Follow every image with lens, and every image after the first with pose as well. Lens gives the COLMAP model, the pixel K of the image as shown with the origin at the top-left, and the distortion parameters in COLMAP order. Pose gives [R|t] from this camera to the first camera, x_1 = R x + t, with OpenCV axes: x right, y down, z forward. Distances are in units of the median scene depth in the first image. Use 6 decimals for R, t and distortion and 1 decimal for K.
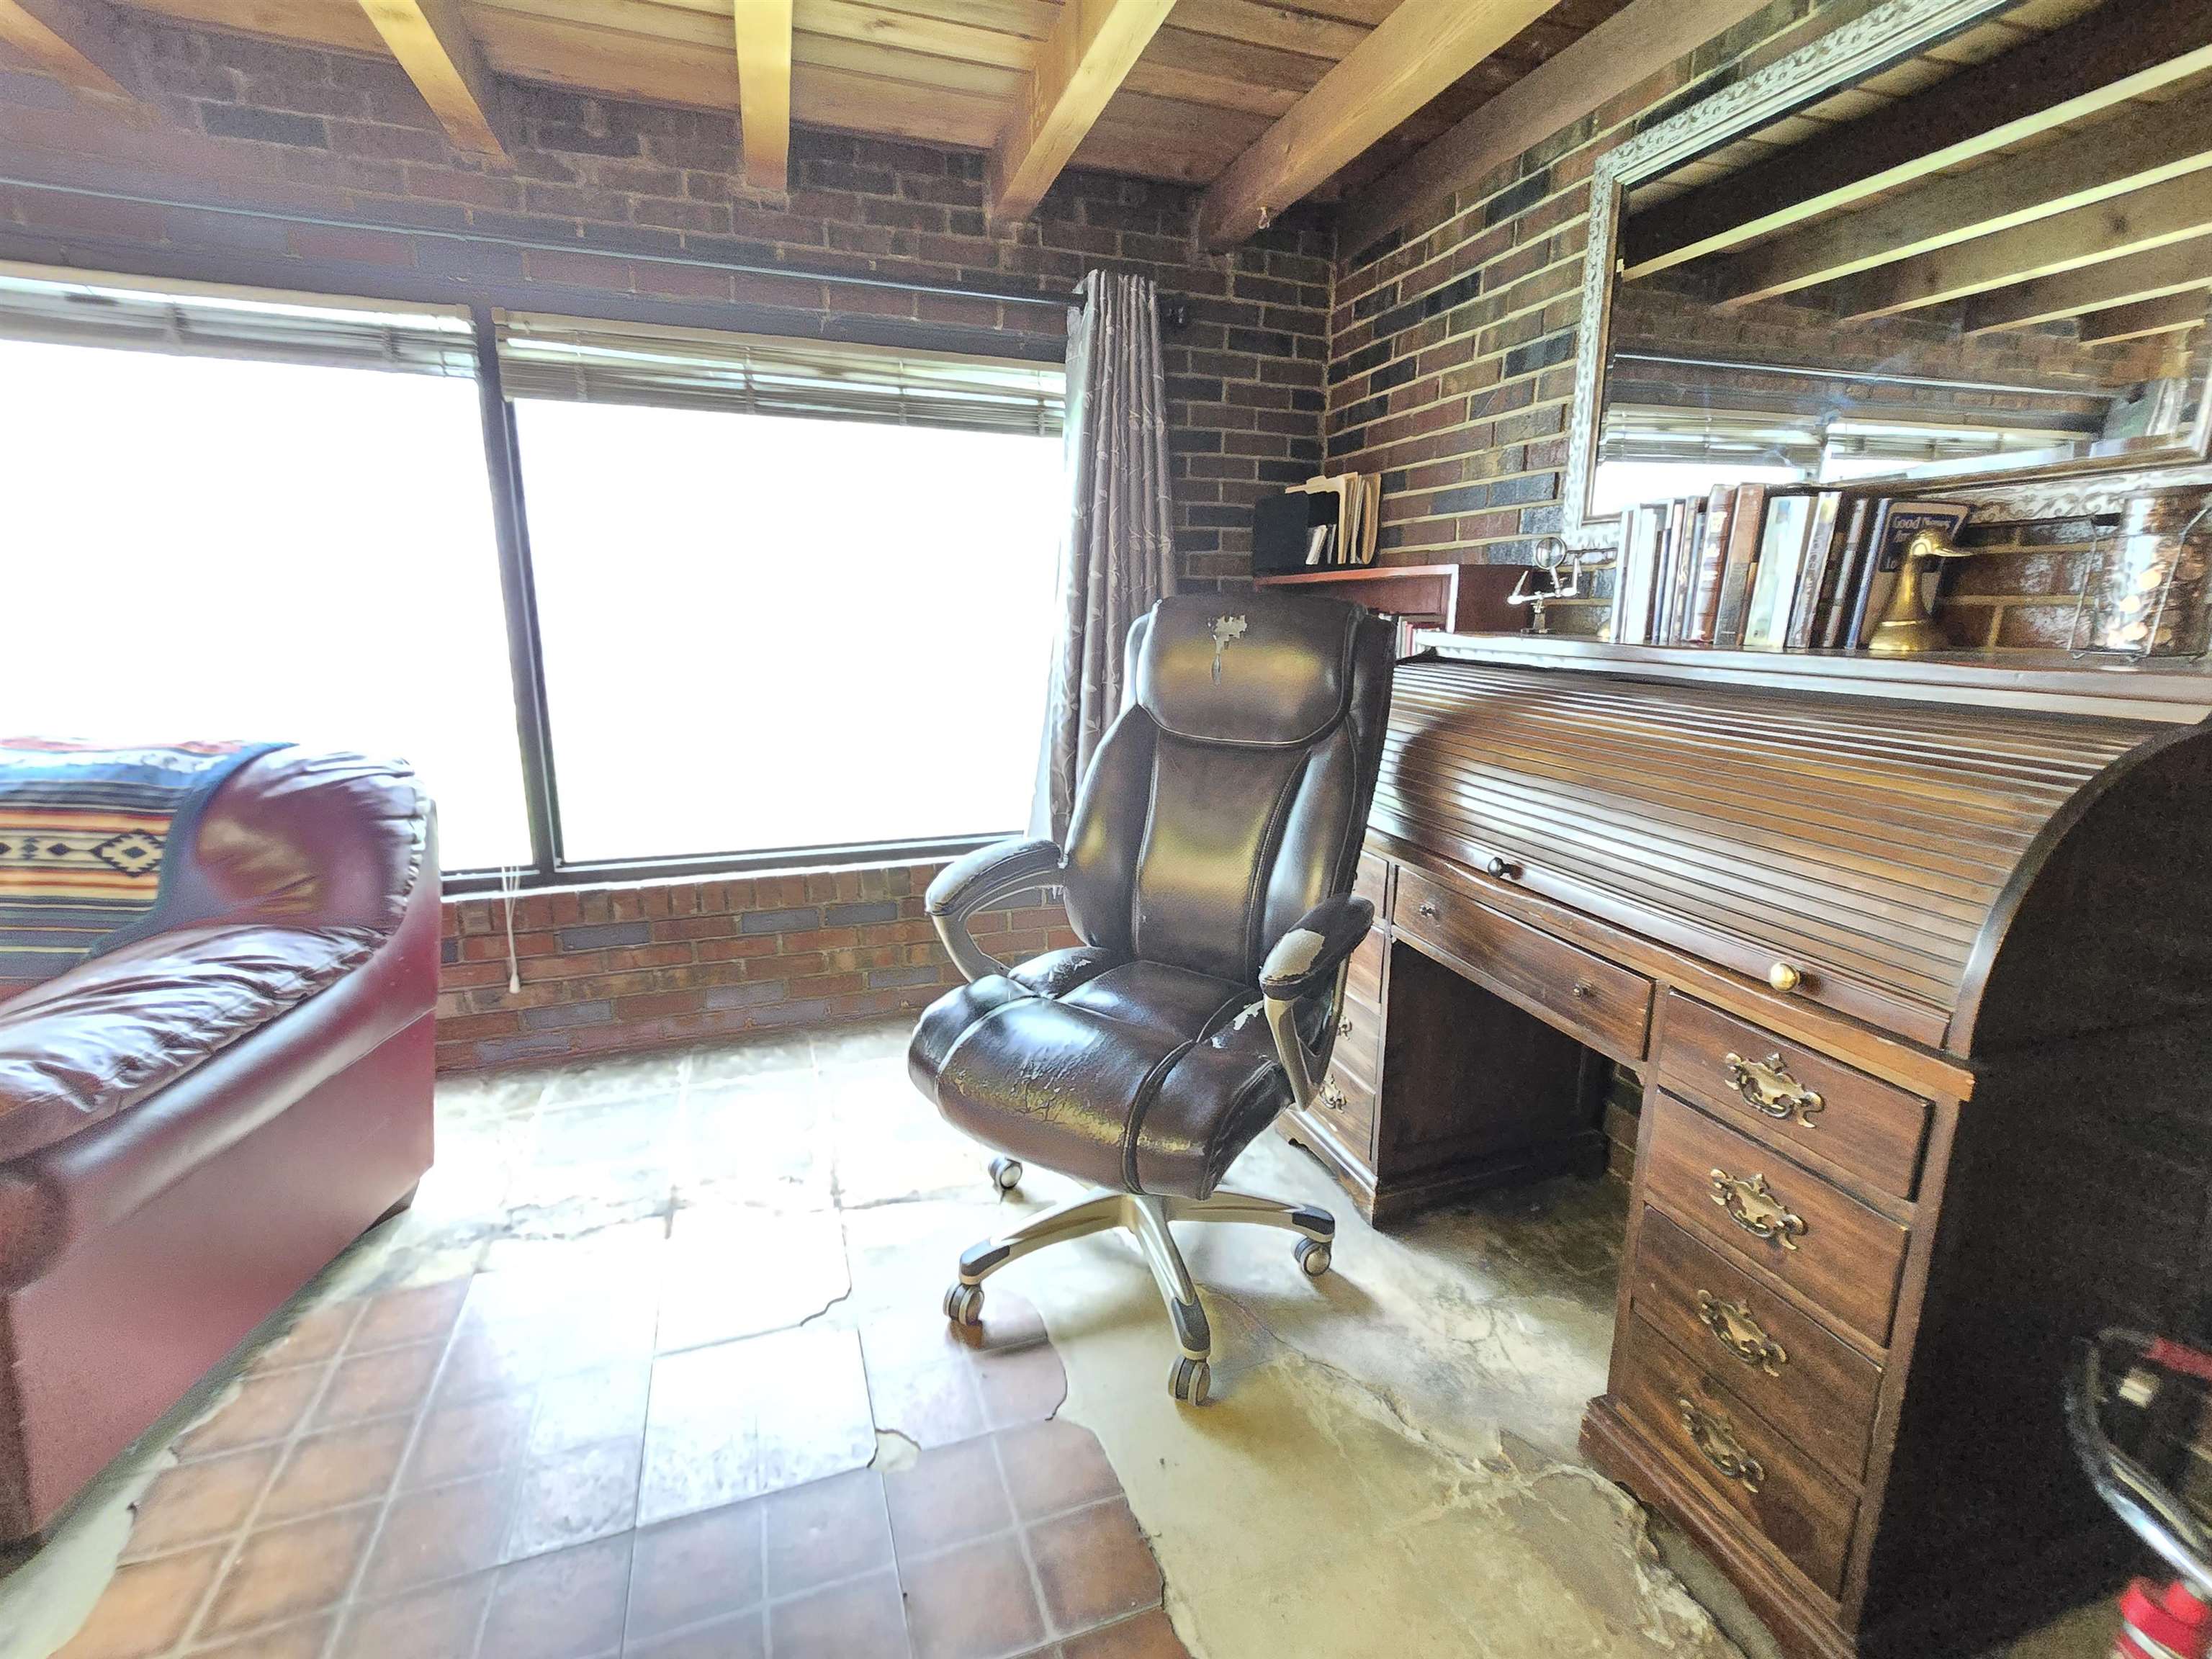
lens RADIAL K [[984.3, 0, 1106.0], [0, 984.3, 829.5], [0, 0, 1]] dist [-0.002129, 0.003761]
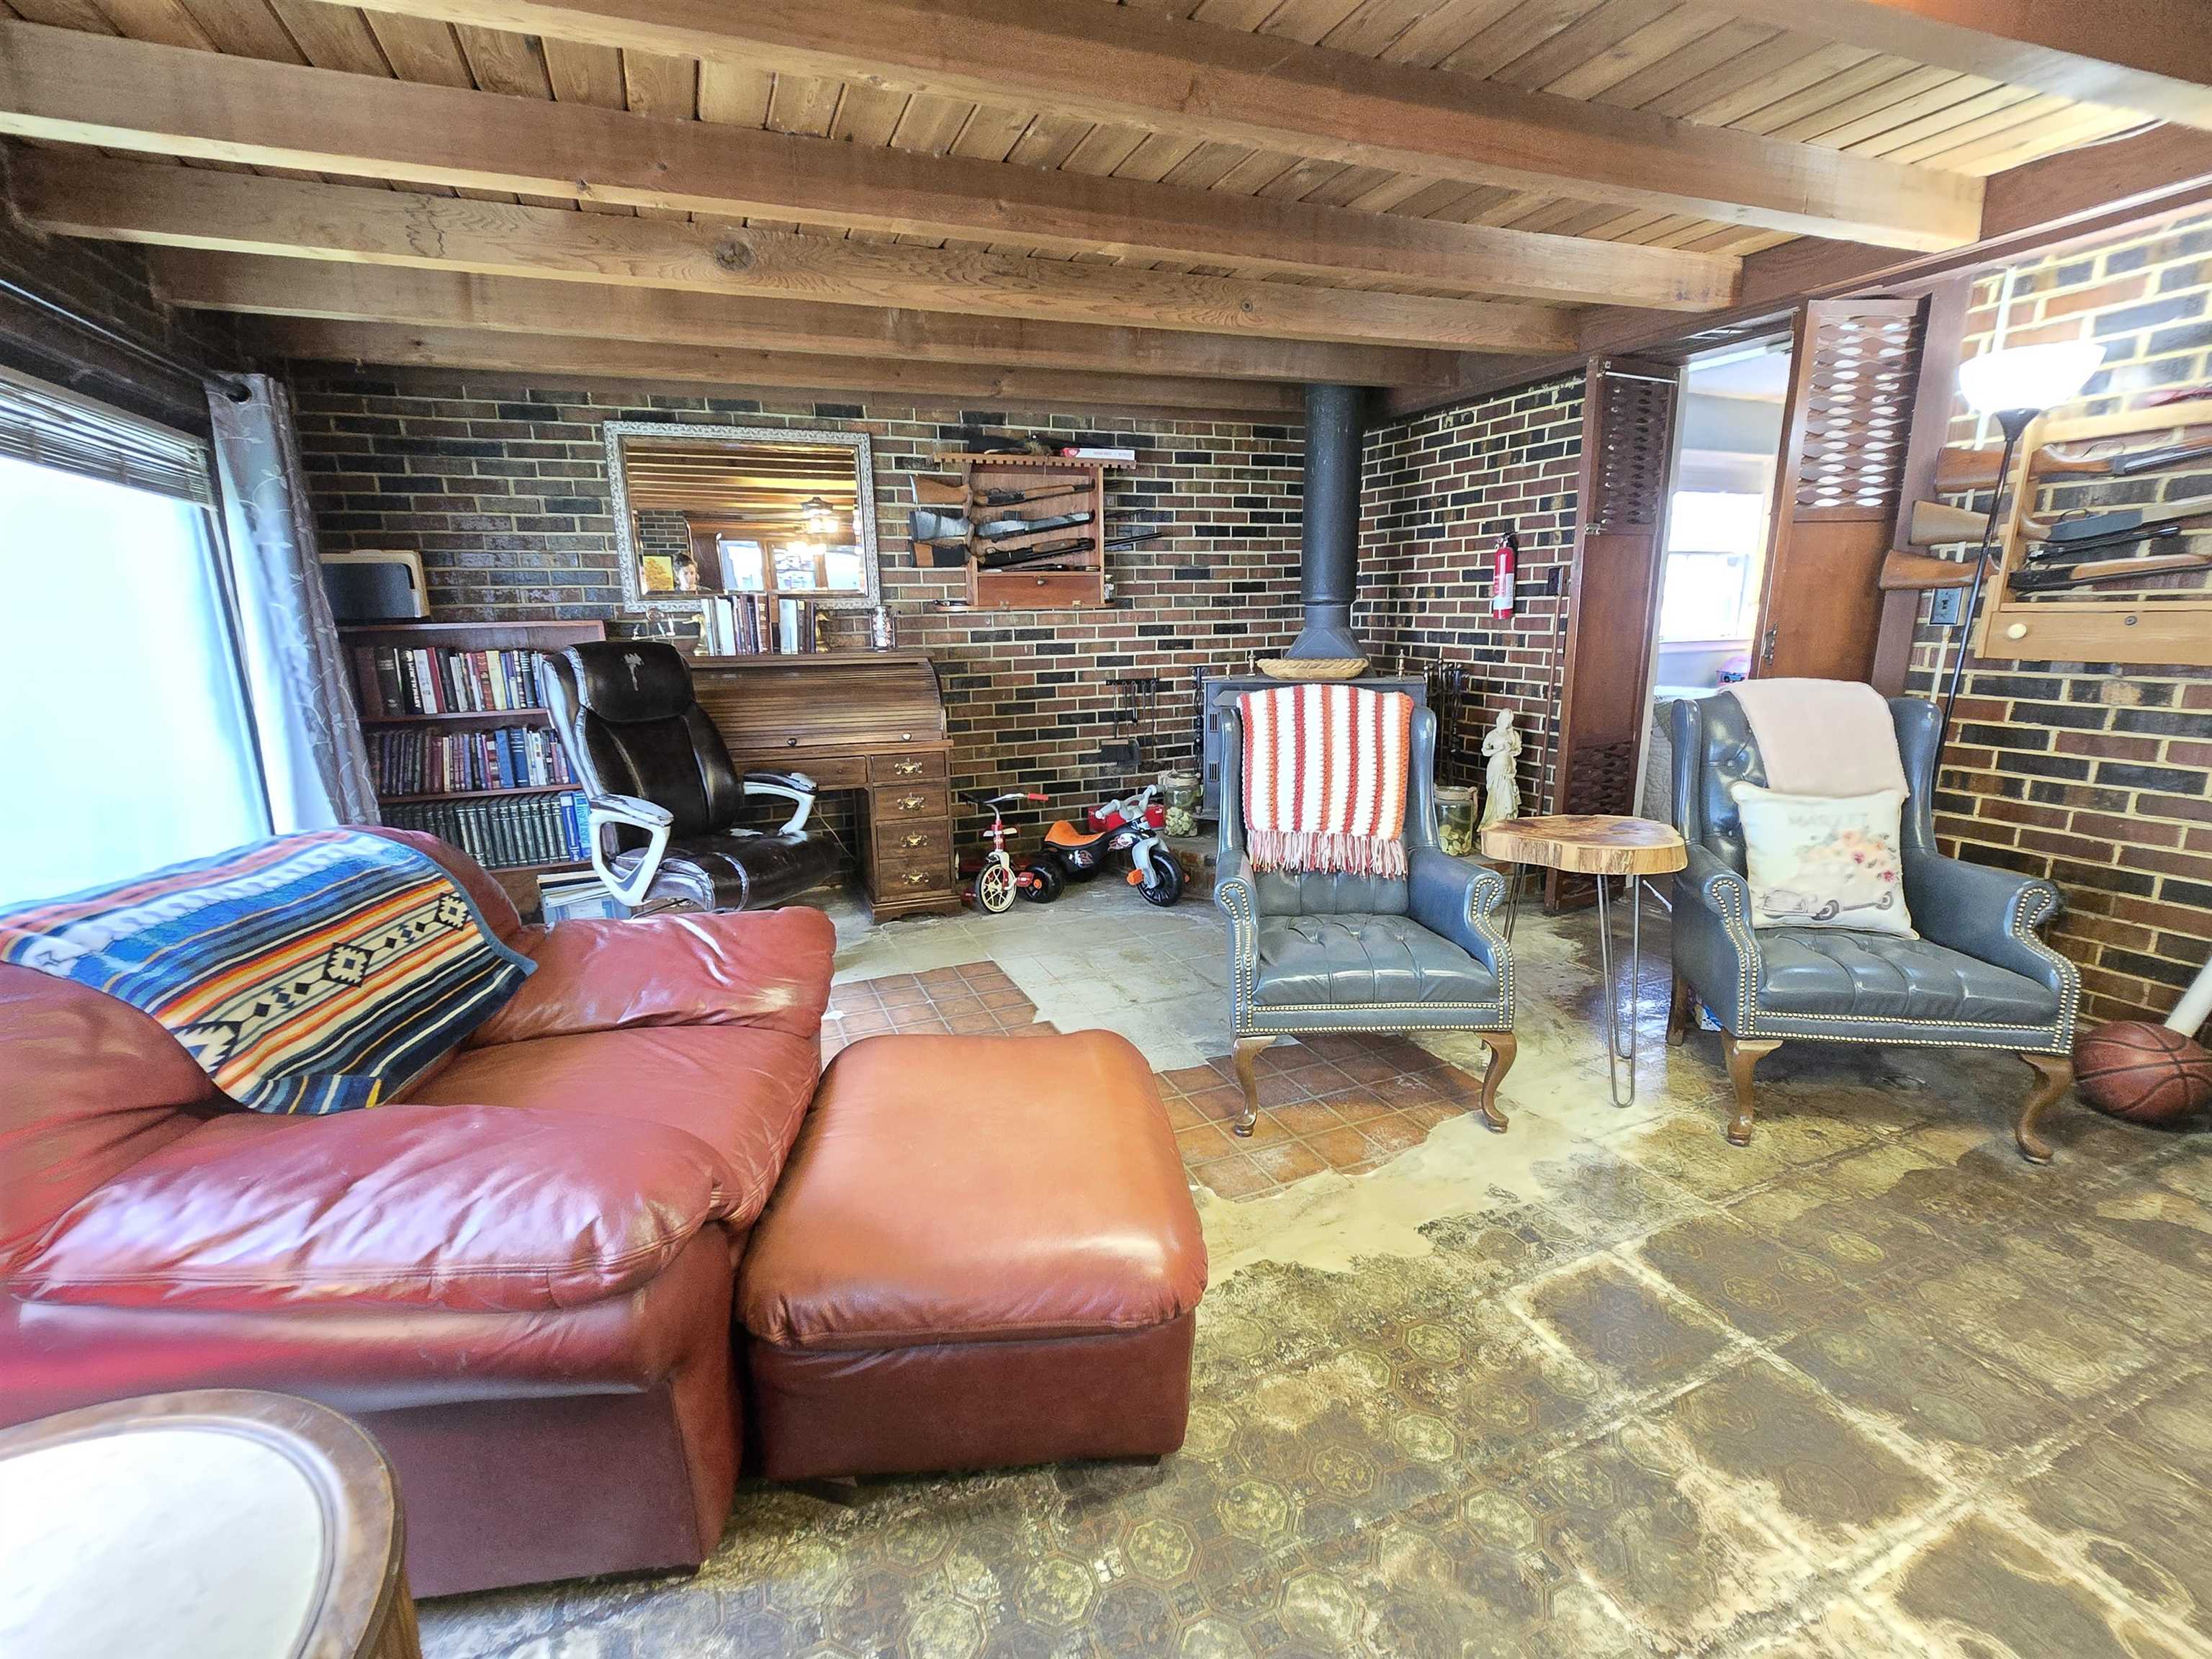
lens RADIAL K [[984.3, 0, 1106.0], [0, 984.3, 829.5], [0, 0, 1]] dist [-0.002129, 0.003761]
pose [[-0.068309, -0.238287, 0.968789, -1.975739], [0.227114, 0.941848, 0.247674, -0.177640], [-0.971470, 0.236944, -0.010219, 0.239322]]
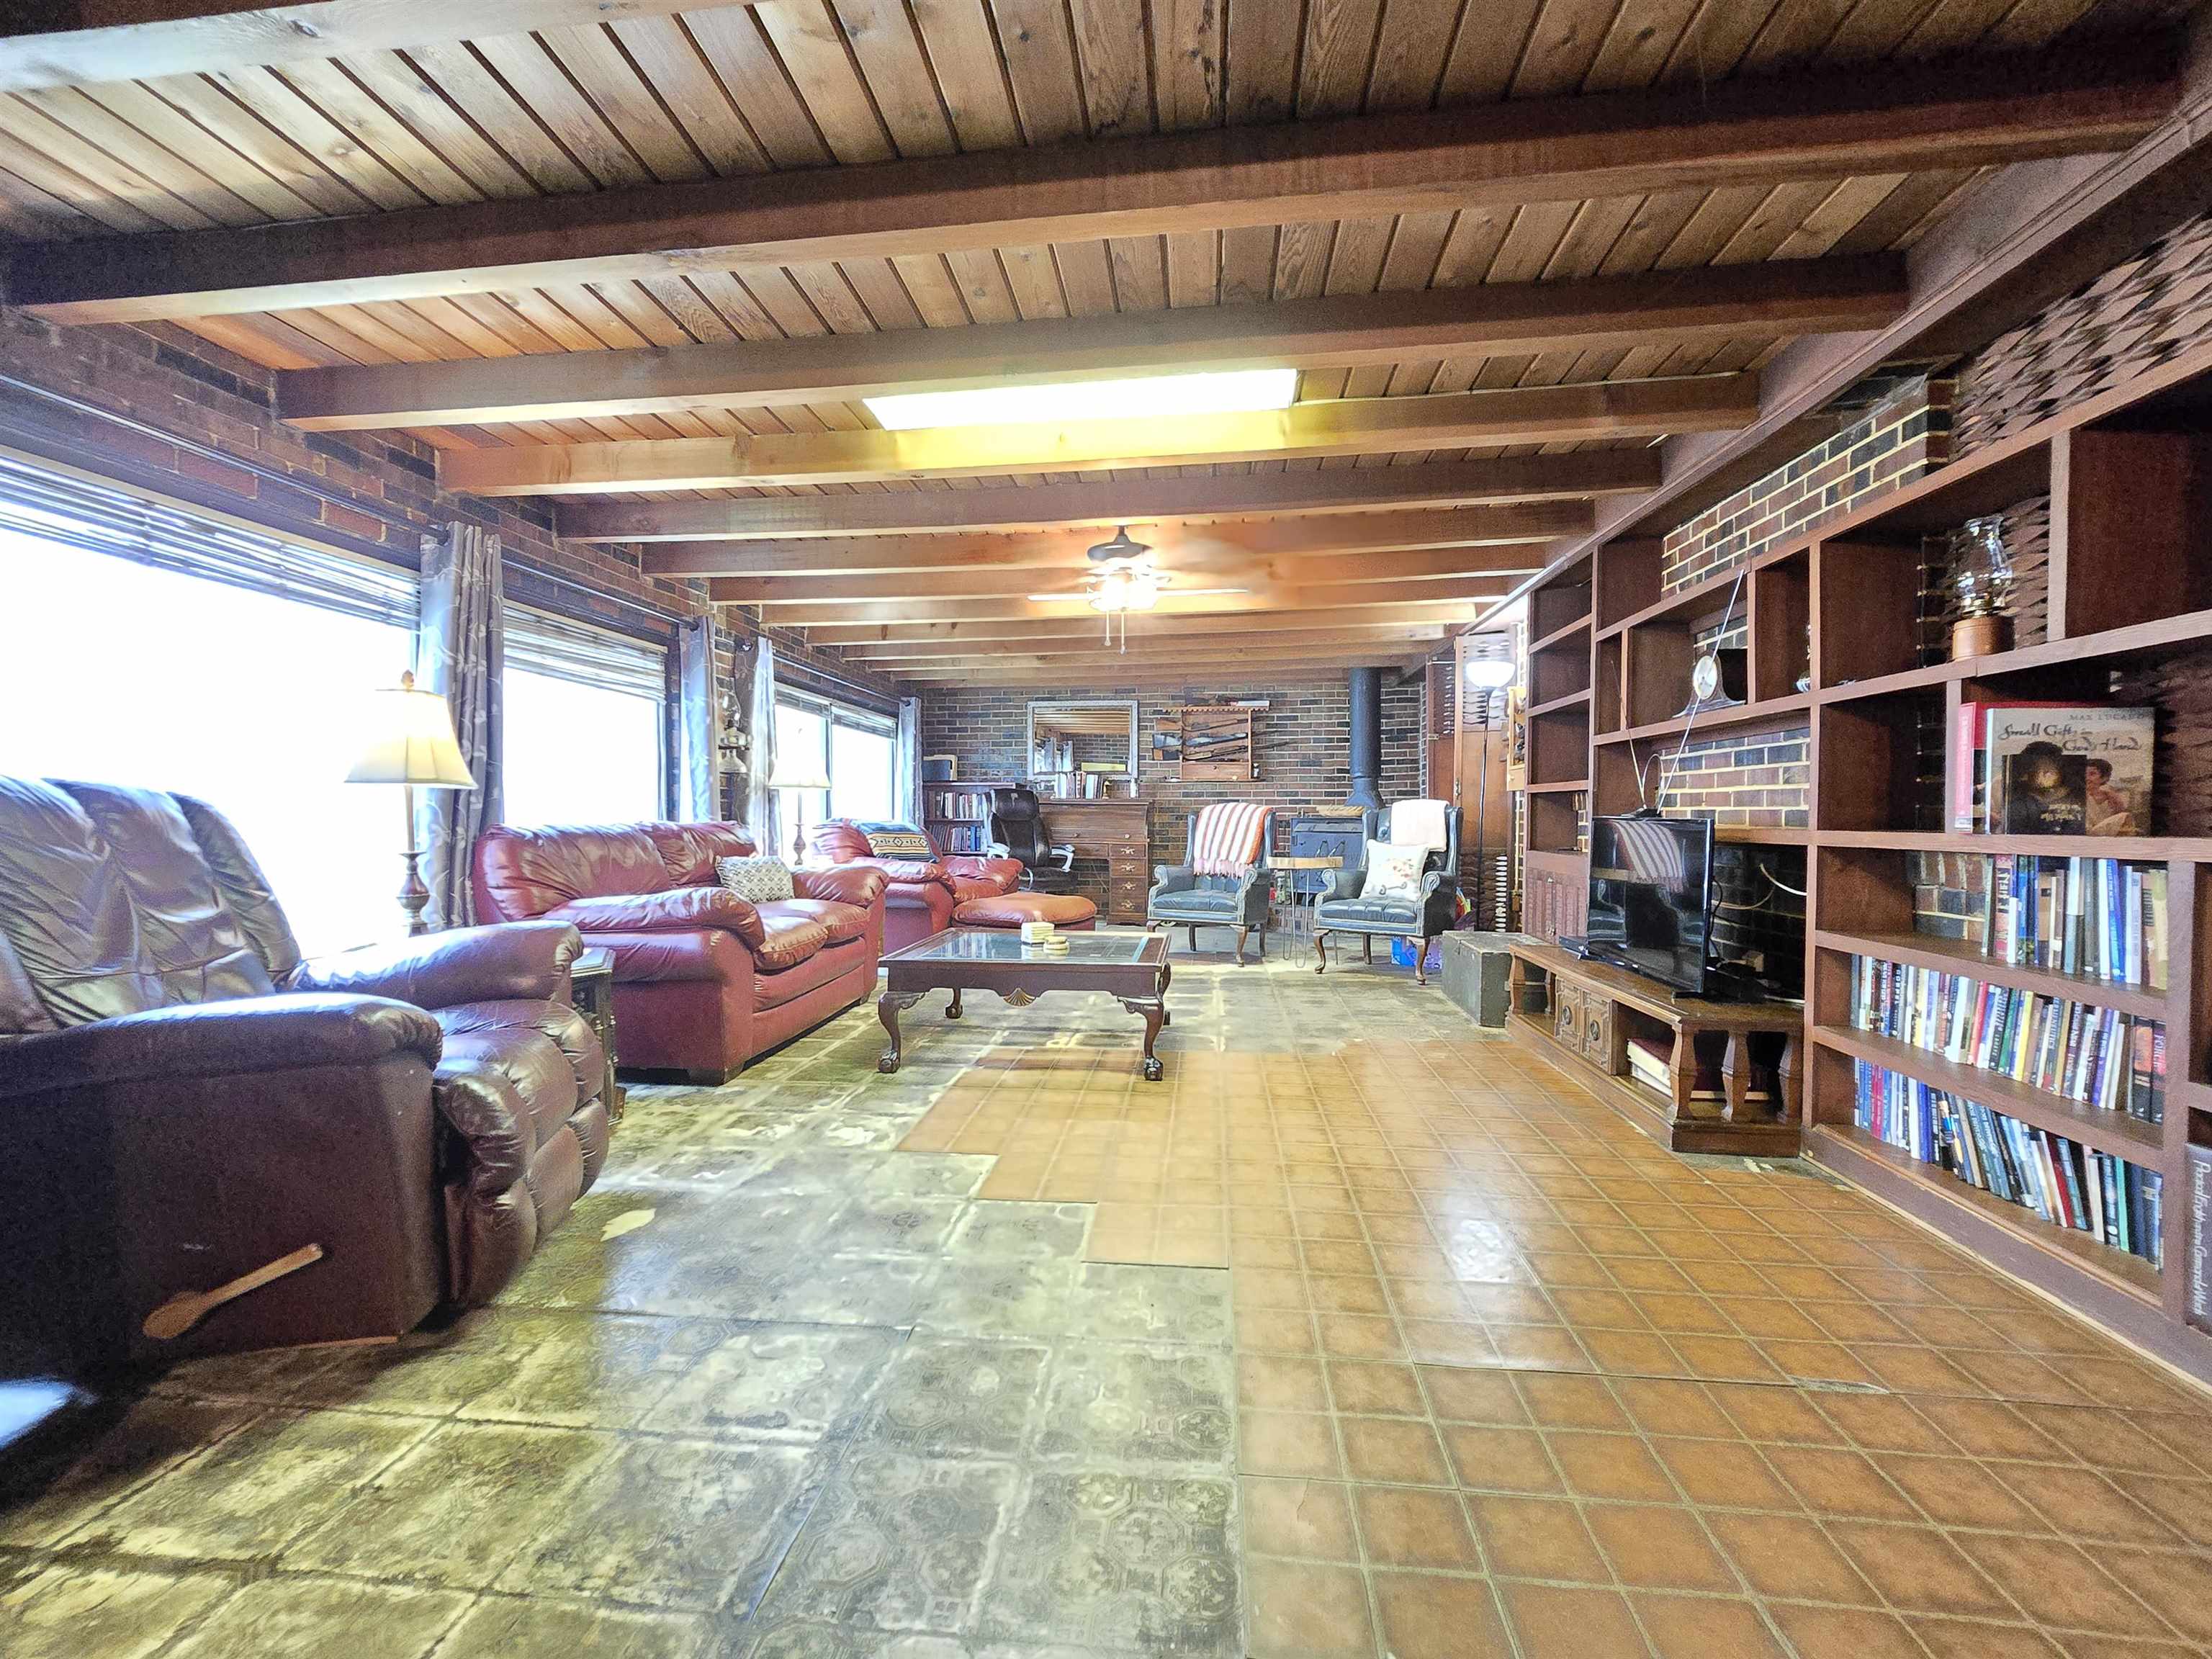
lens RADIAL K [[984.3, 0, 1106.0], [0, 984.3, 829.5], [0, 0, 1]] dist [-0.002129, 0.003761]
pose [[0.431520, -0.029868, 0.901609, -4.231966], [0.198377, 0.978128, -0.062543, 0.355673], [-0.880021, 0.205847, 0.428007, -1.464713]]
